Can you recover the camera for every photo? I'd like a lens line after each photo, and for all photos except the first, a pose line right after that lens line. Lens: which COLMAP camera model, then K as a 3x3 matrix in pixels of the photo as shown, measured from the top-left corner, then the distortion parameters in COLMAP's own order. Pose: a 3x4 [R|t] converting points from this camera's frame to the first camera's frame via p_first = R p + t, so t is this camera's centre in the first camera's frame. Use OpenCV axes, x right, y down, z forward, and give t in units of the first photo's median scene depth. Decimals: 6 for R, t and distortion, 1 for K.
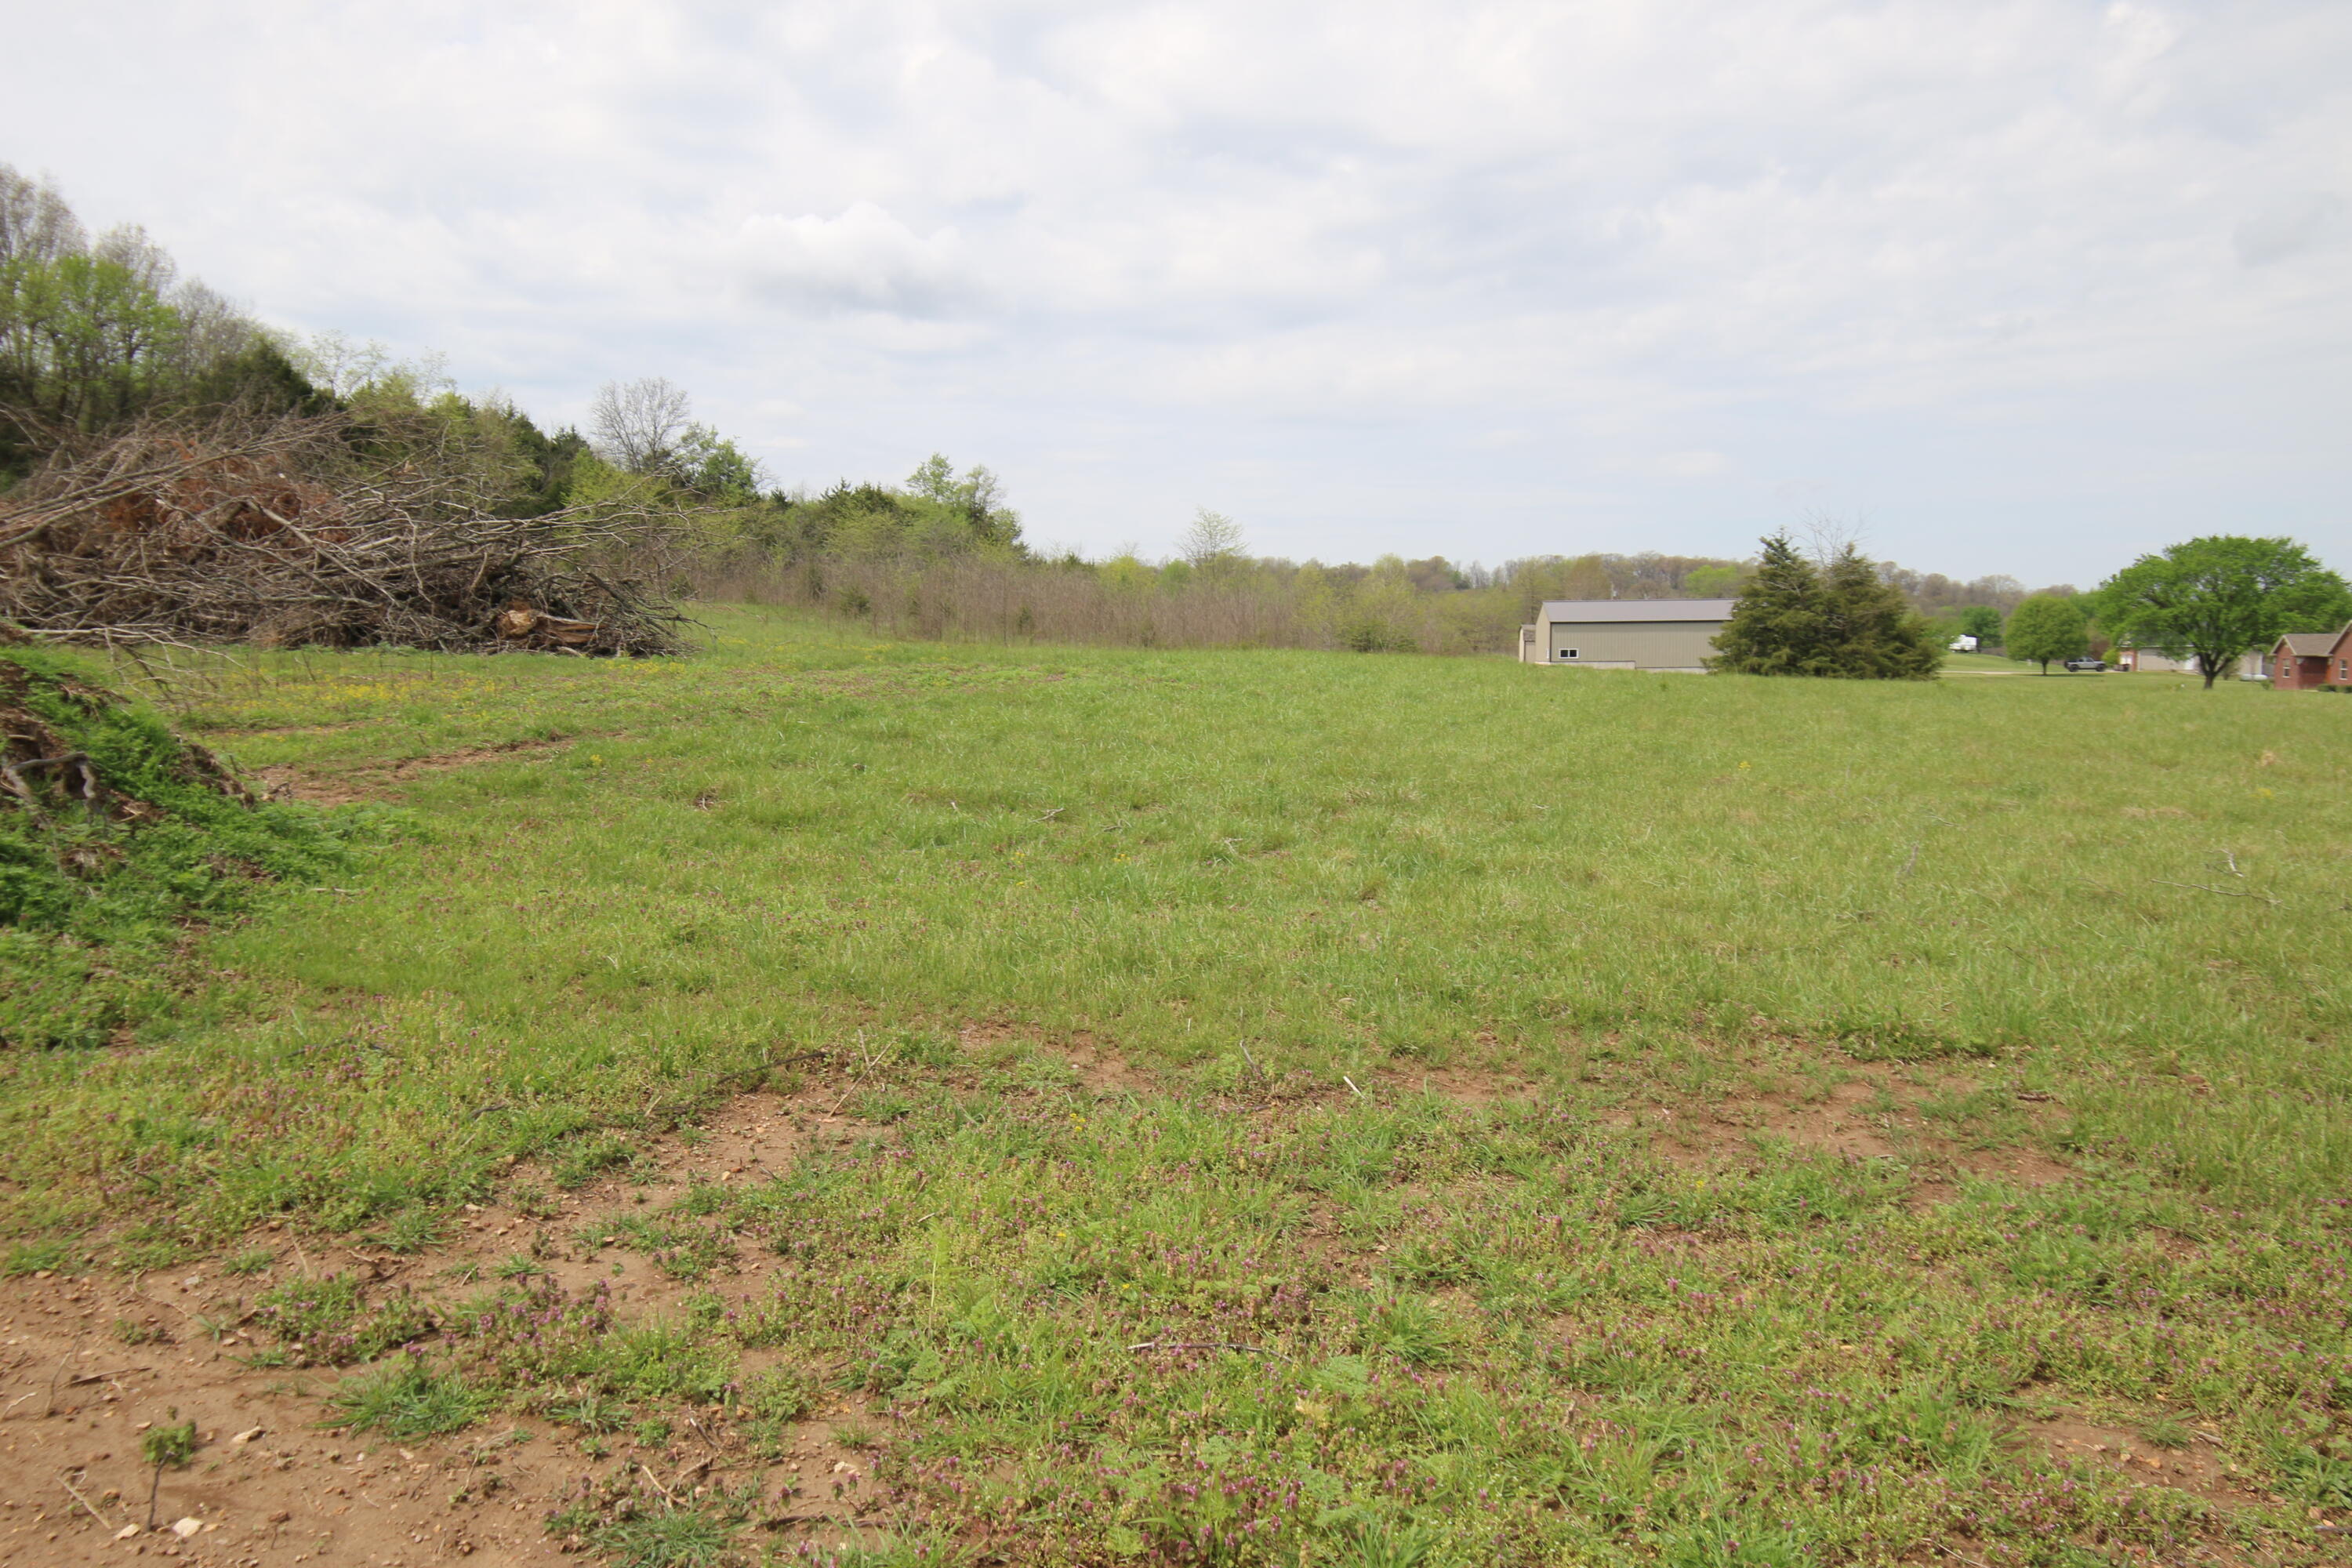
lens RADIAL K [[1680.9, 0, 1165.6], [0, 1680.9, 778.3], [0, 0, 1]] dist [0.064641, -0.066879]
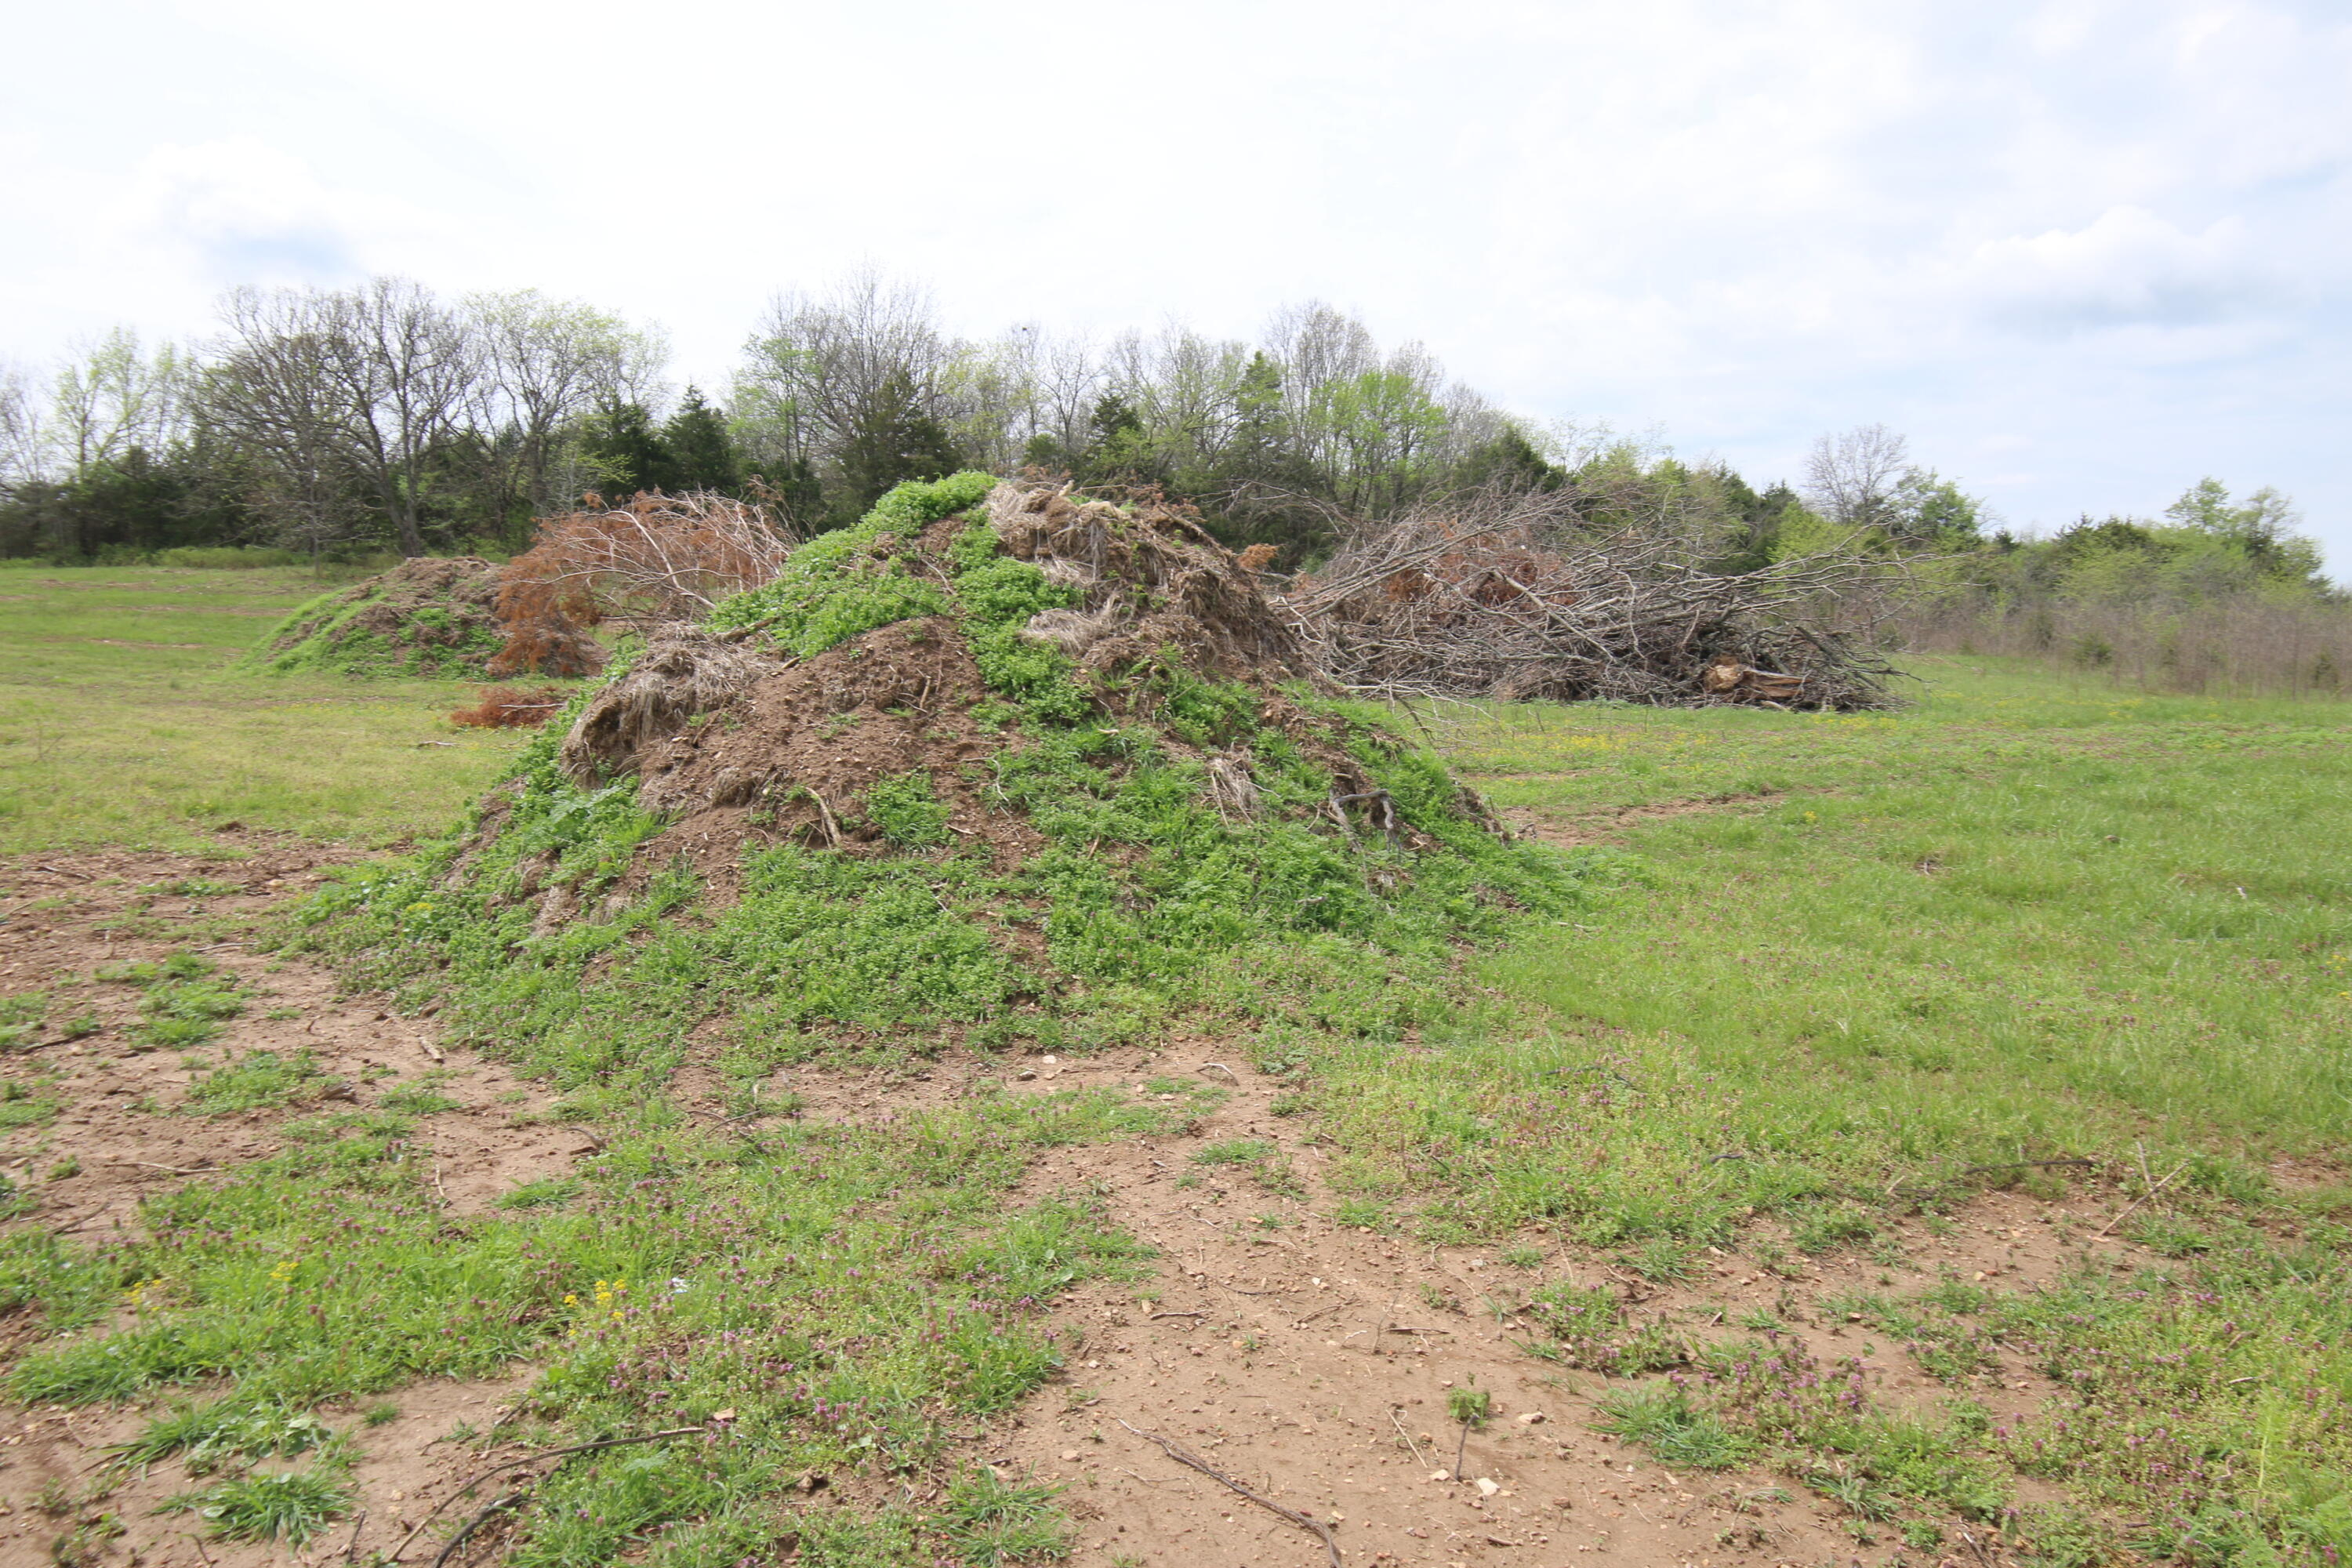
lens RADIAL K [[1680.9, 0, 1165.6], [0, 1680.9, 778.3], [0, 0, 1]] dist [0.064641, -0.066879]
pose [[0.780750, 0.035620, -0.623828, -0.015708], [-0.055099, 0.998409, -0.011951, -0.000623], [0.622410, 0.043703, 0.781471, -0.007394]]
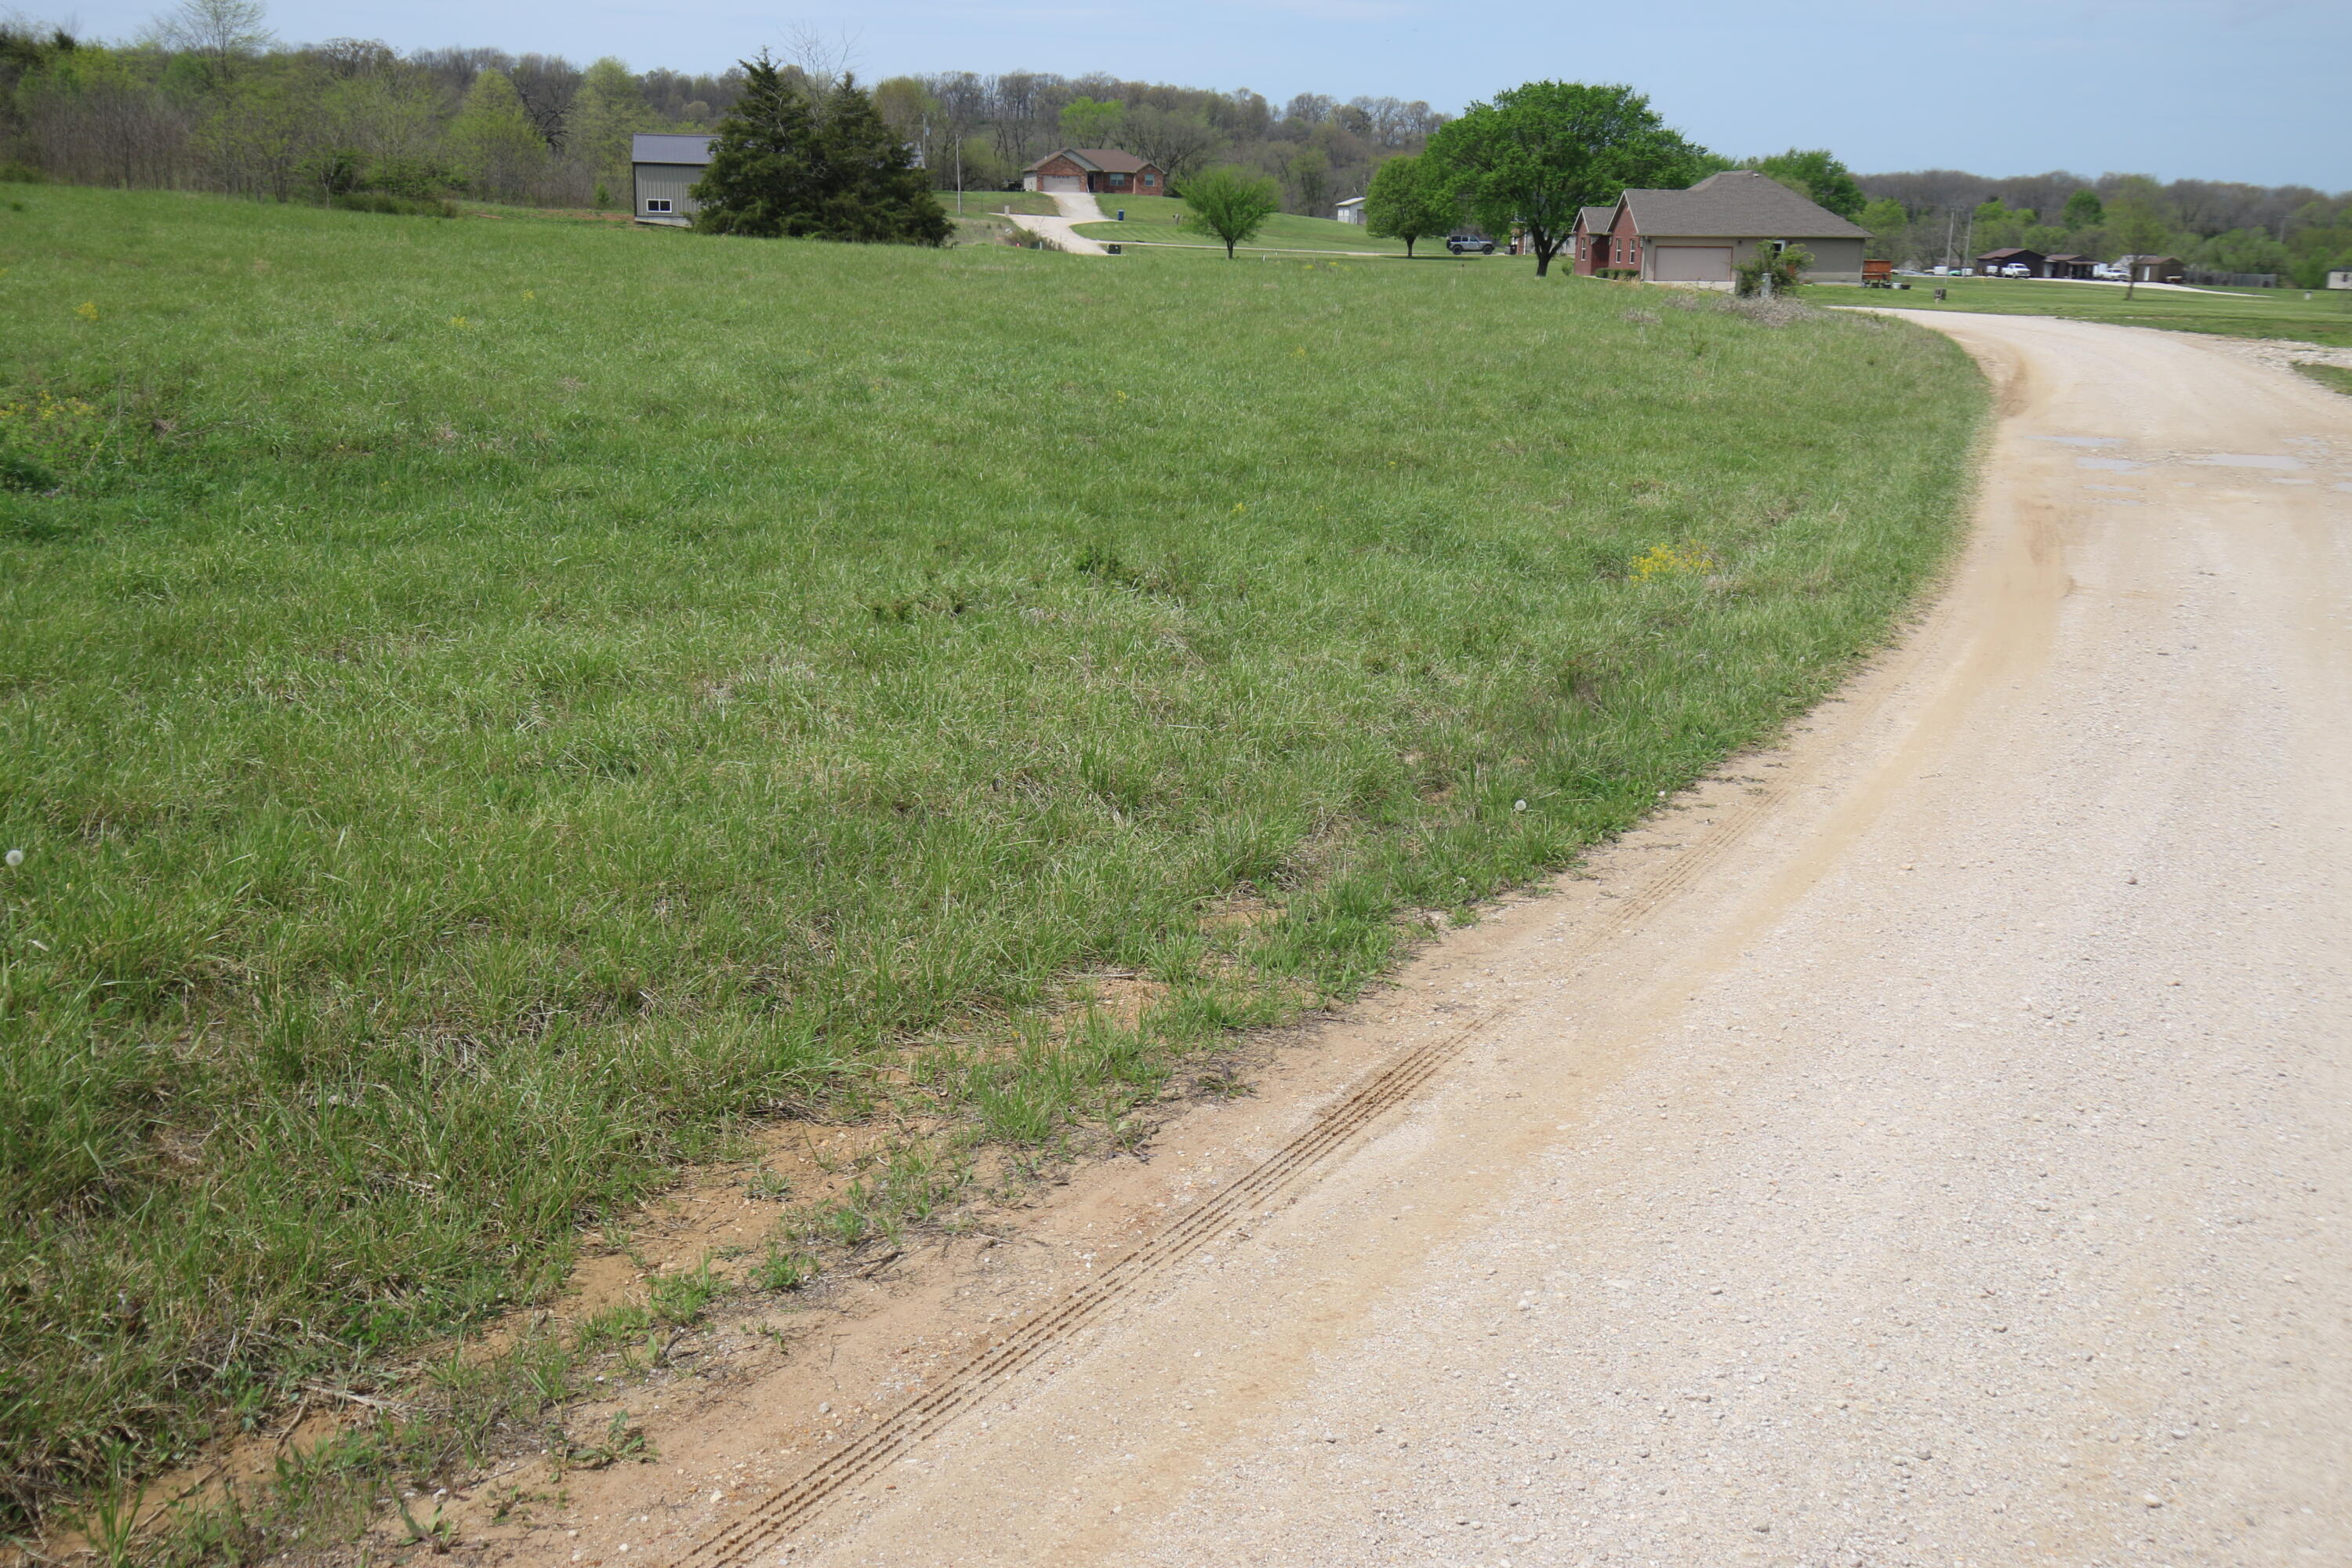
lens RADIAL K [[2485.2, 0, 1167.9], [0, 2485.2, 789.0], [0, 0, 1]] dist [0.100565, -0.093696]
pose [[0.961021, -0.040028, 0.273562, 0.484738], [-0.001475, 0.988707, 0.149852, 0.056229], [-0.276471, -0.144414, 0.950110, -0.605231]]
